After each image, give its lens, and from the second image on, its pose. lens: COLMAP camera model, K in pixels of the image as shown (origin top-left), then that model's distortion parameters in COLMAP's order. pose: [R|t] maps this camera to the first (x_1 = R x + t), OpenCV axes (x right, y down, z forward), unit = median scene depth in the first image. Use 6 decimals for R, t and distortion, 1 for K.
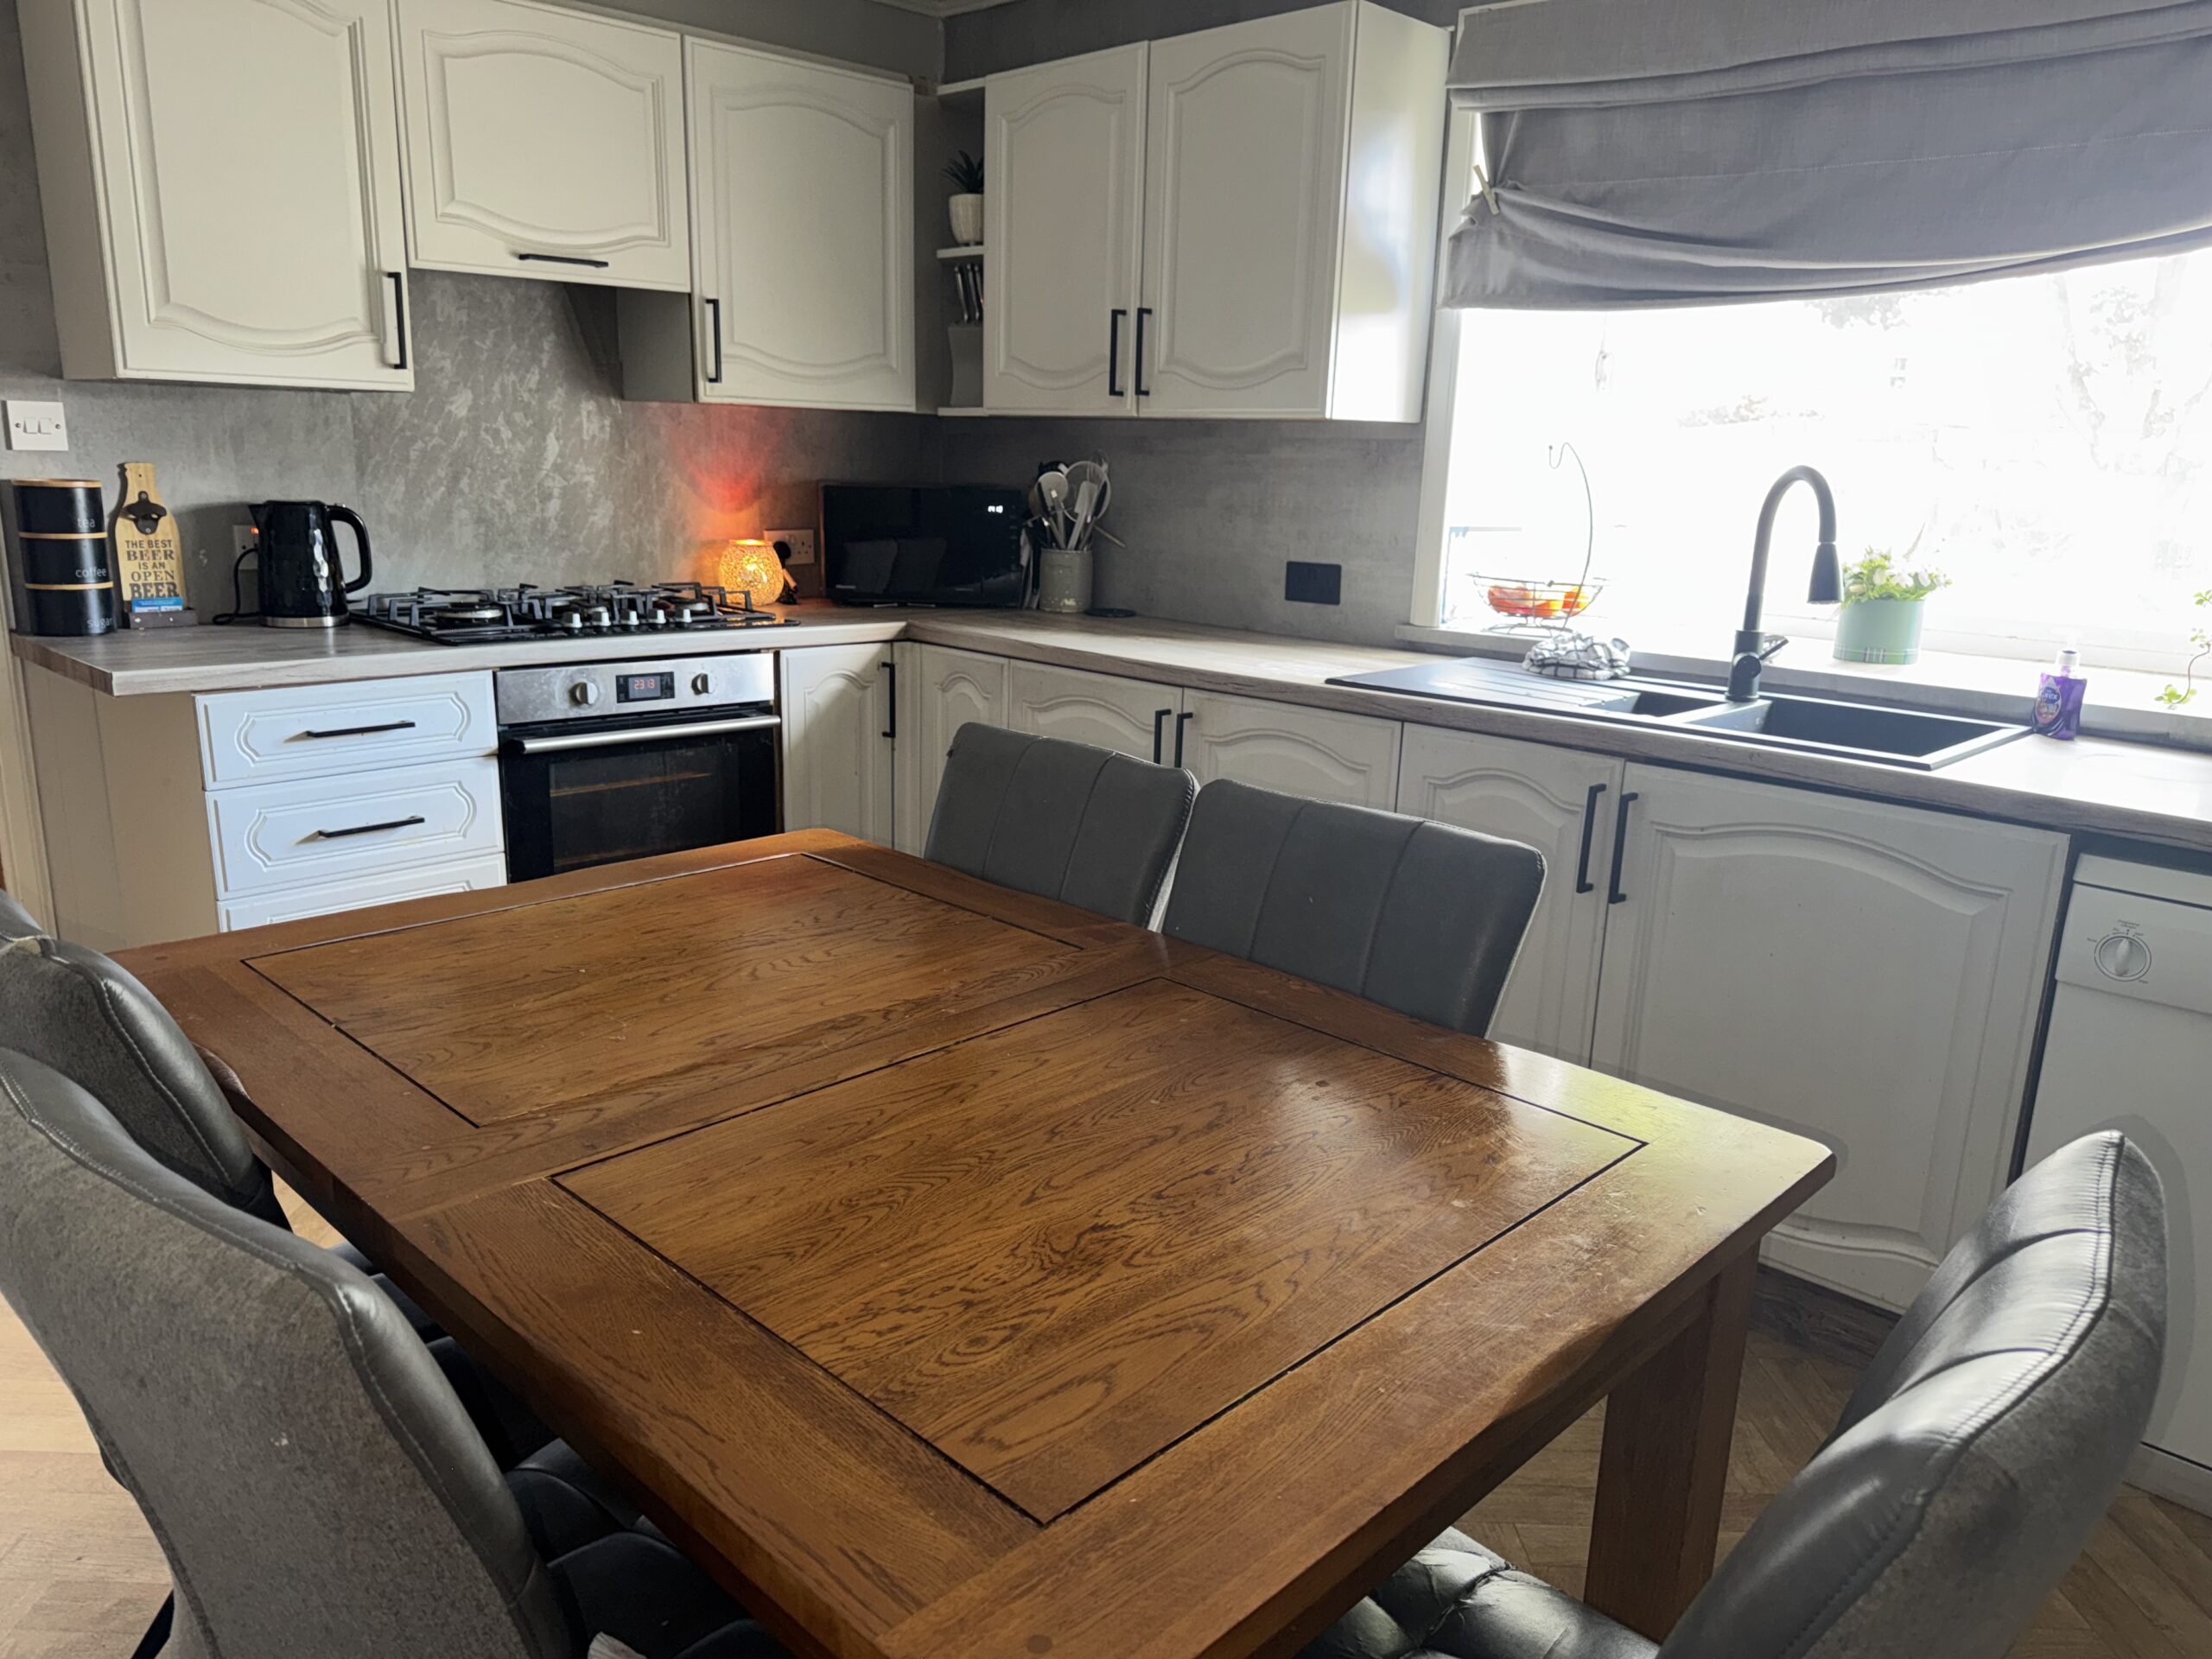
lens RADIAL K [[1532.5, 0, 1106.0], [0, 1532.5, 829.5], [0, 0, 1]] dist [-0.041835, 0.015999]
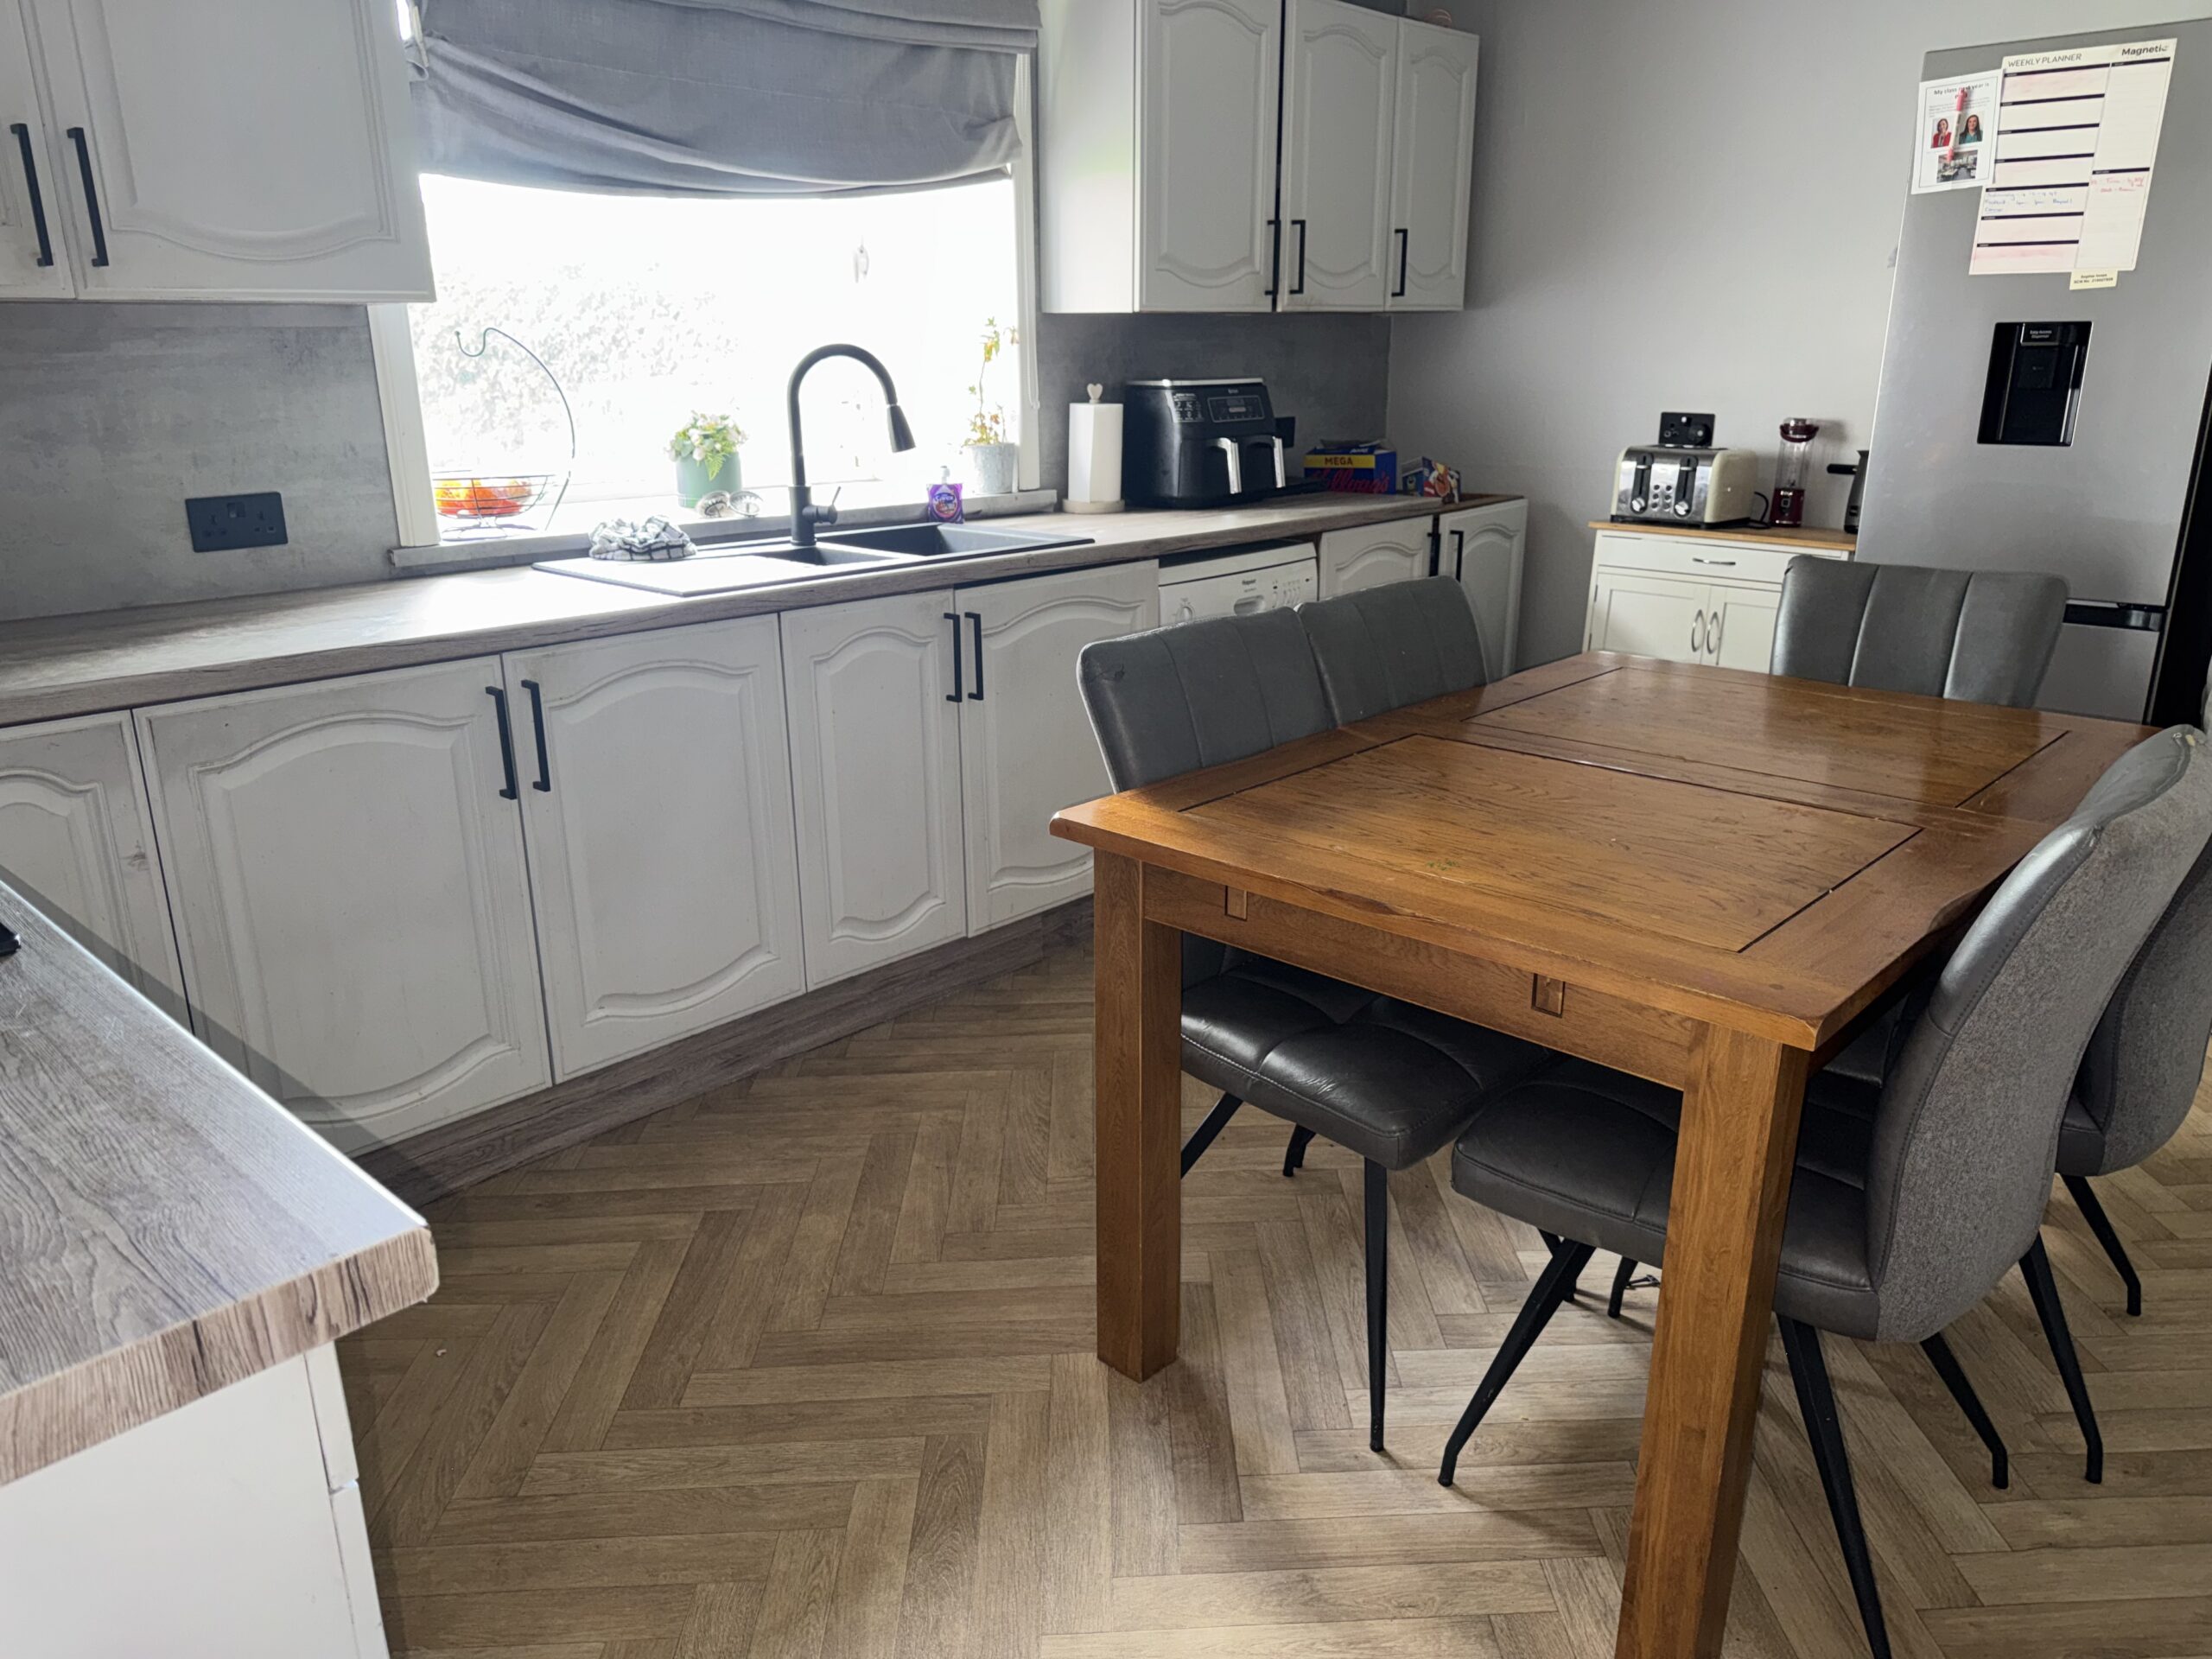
lens RADIAL K [[1532.5, 0, 1106.0], [0, 1532.5, 829.5], [0, 0, 1]] dist [-0.041835, 0.015999]
pose [[0.000657, -0.327344, 0.944905, -1.191370], [0.232204, 0.919128, 0.318253, -0.306914], [-0.972667, 0.219202, 0.076615, 1.073782]]
